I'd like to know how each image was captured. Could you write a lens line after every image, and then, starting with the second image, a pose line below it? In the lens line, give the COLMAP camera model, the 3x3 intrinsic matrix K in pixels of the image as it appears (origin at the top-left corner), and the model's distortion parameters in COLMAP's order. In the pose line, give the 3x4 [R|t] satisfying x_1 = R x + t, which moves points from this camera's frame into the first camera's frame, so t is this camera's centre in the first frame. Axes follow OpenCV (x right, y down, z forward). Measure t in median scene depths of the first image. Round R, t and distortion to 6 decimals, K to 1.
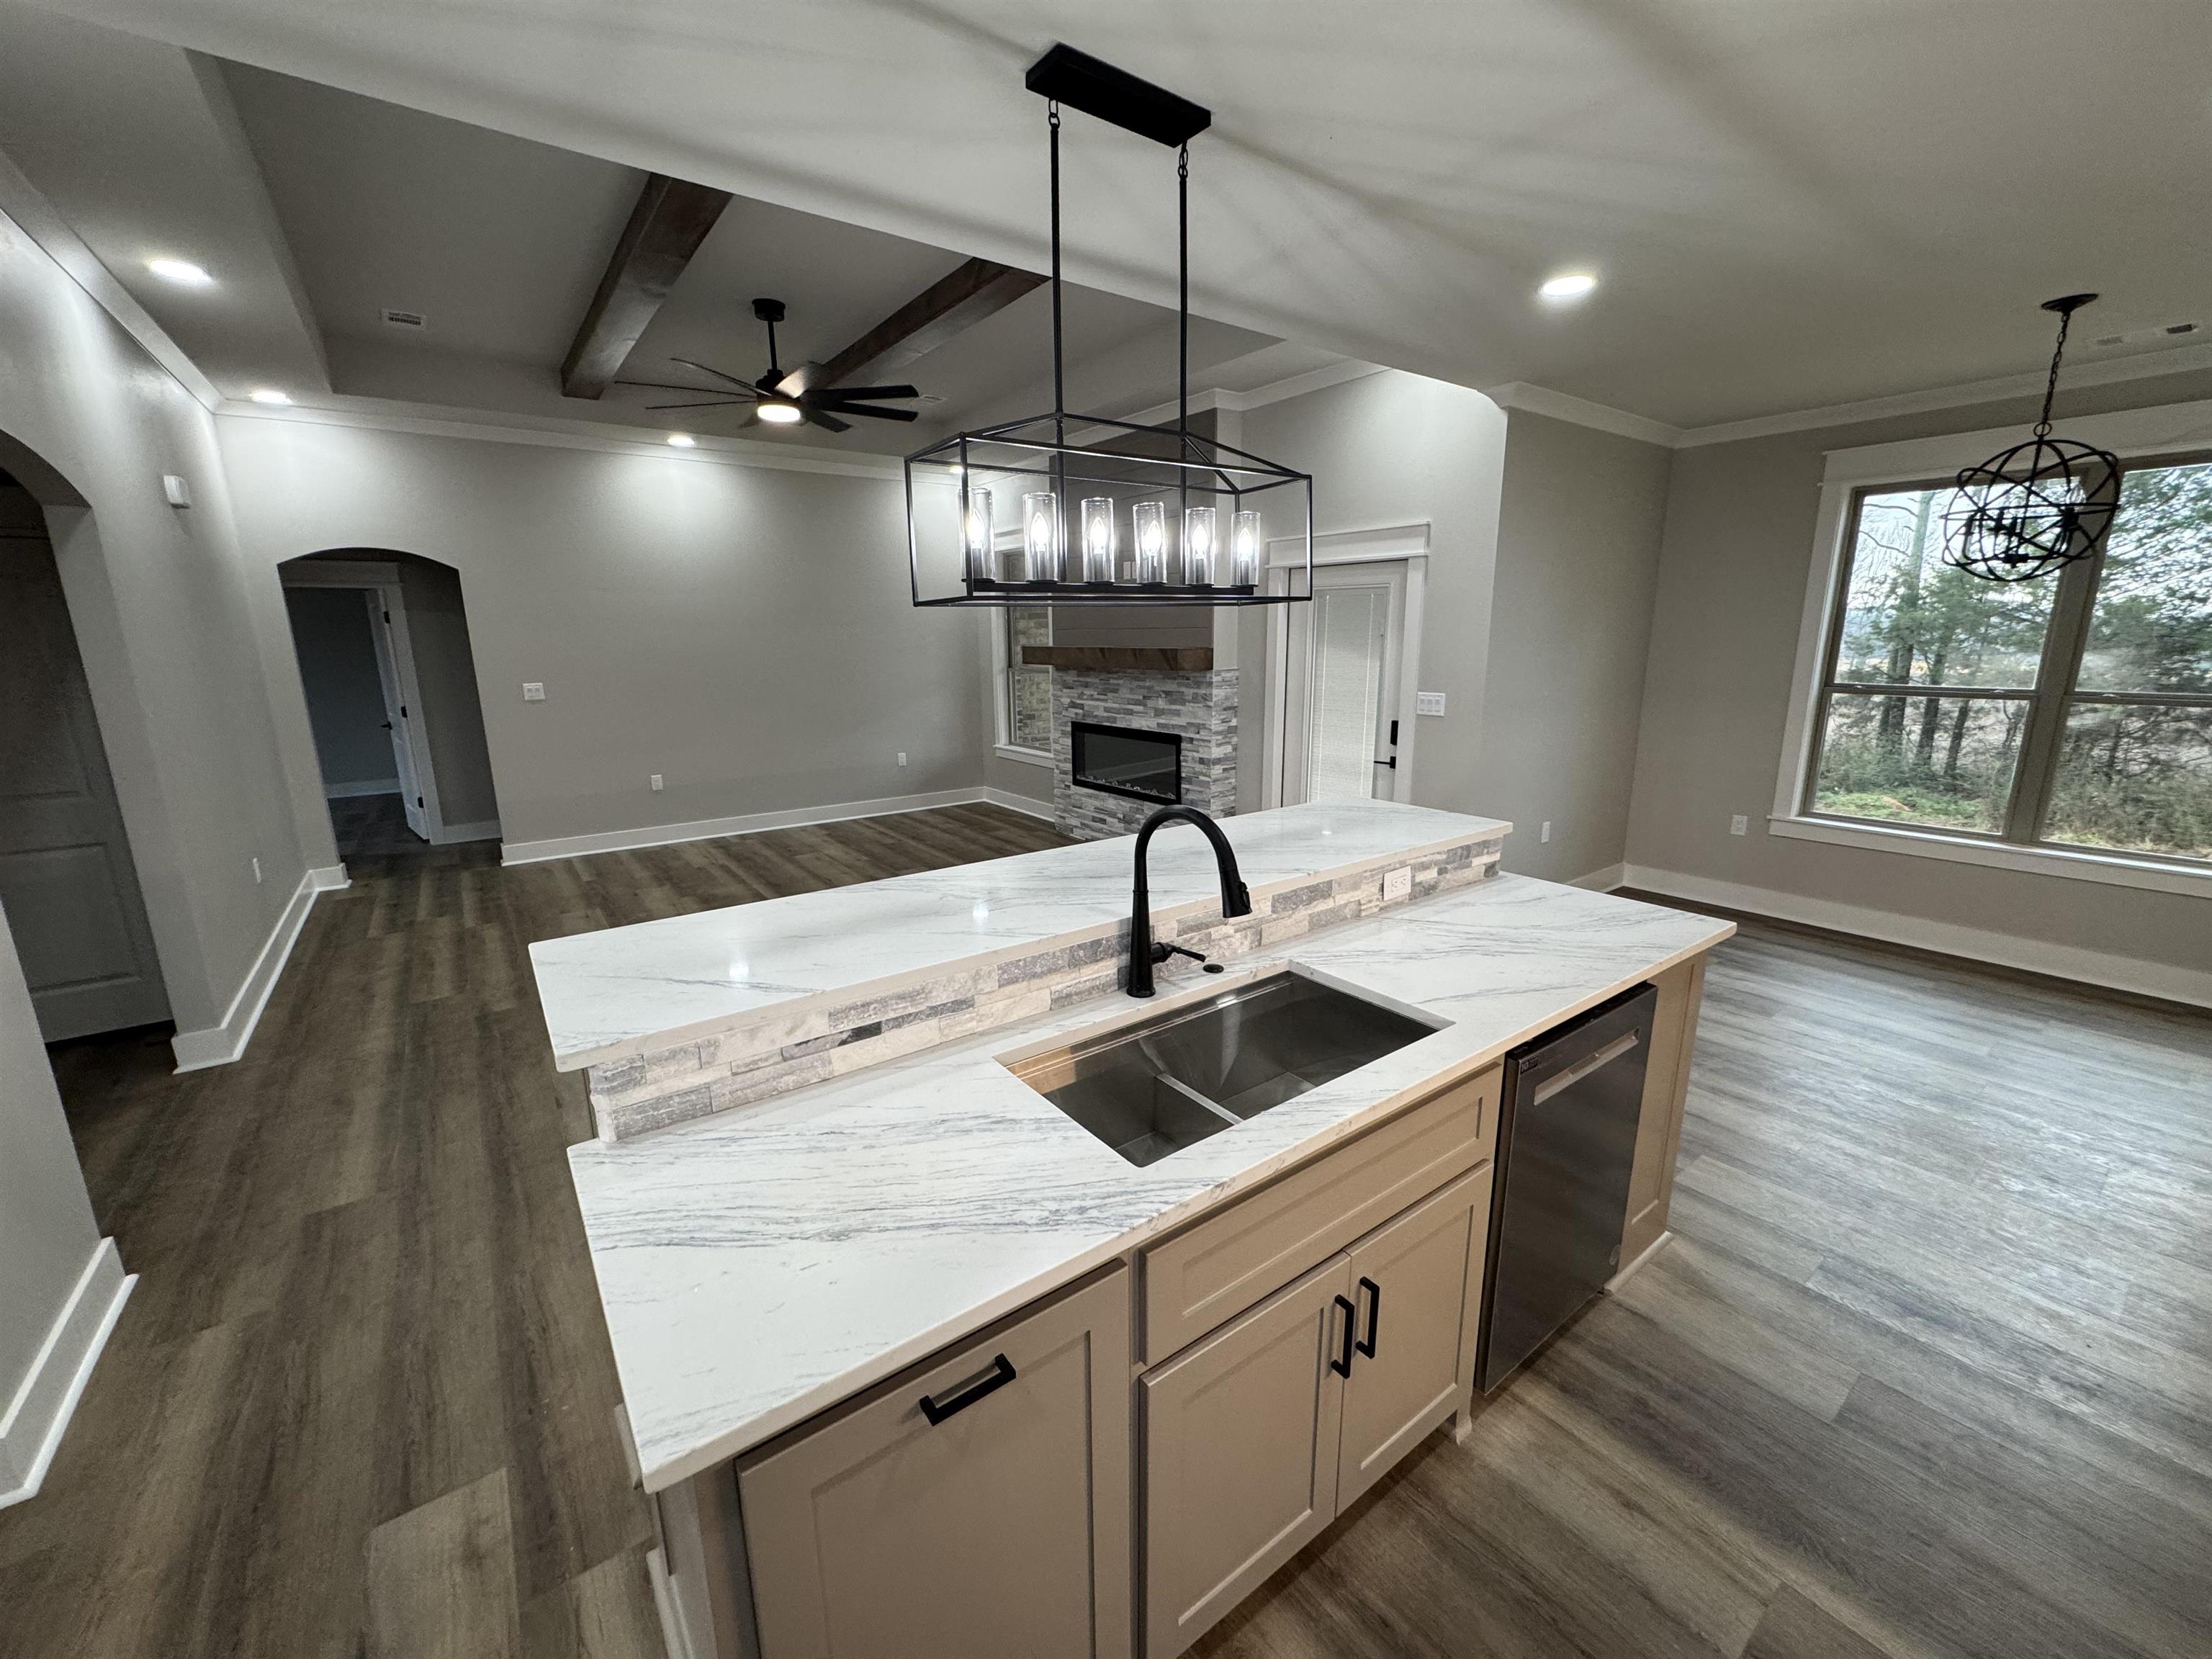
lens RADIAL K [[882.4, 0, 1102.0], [0, 882.4, 825.0], [0, 0, 1]] dist [-0.001539, -0.000278]
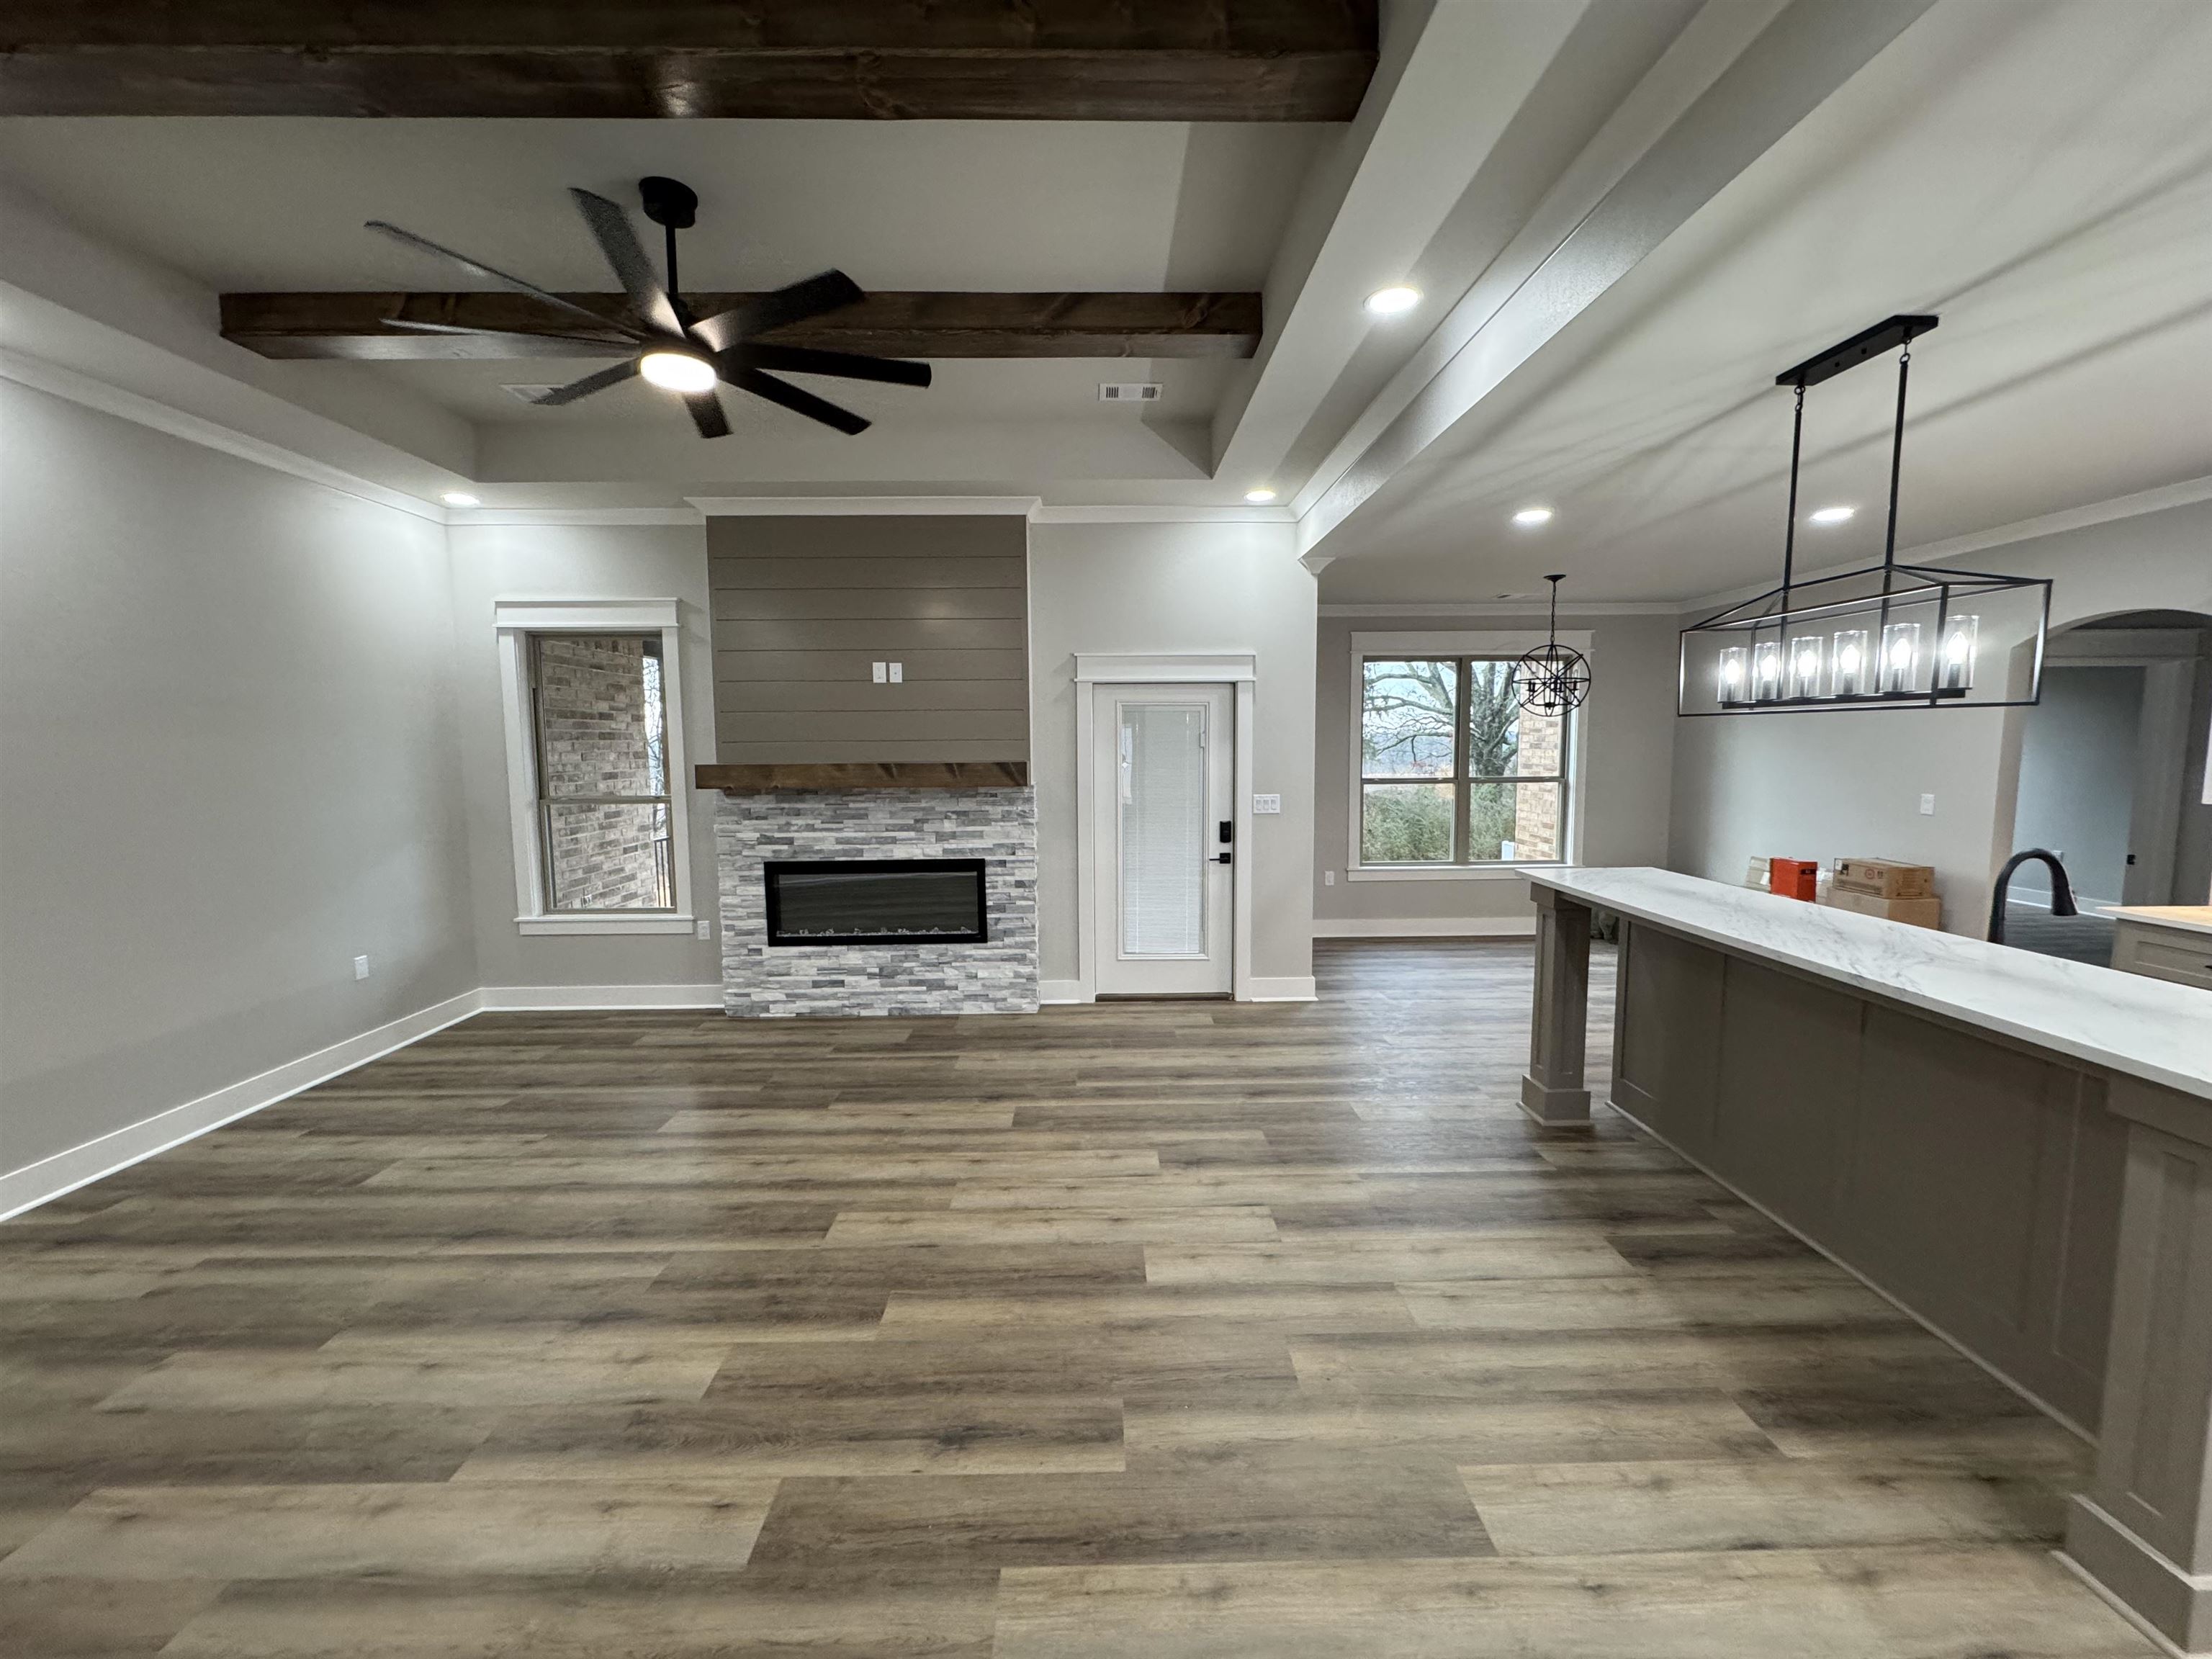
lens RADIAL K [[882.4, 0, 1105.8], [0, 882.4, 836.7], [0, 0, 1]] dist [-0.001539, -0.000278]
pose [[0.573504, -0.080190, 0.815269, -0.544940], [0.177071, 0.983806, -0.027794, -0.076037], [-0.799837, 0.160300, 0.578415, 0.379147]]
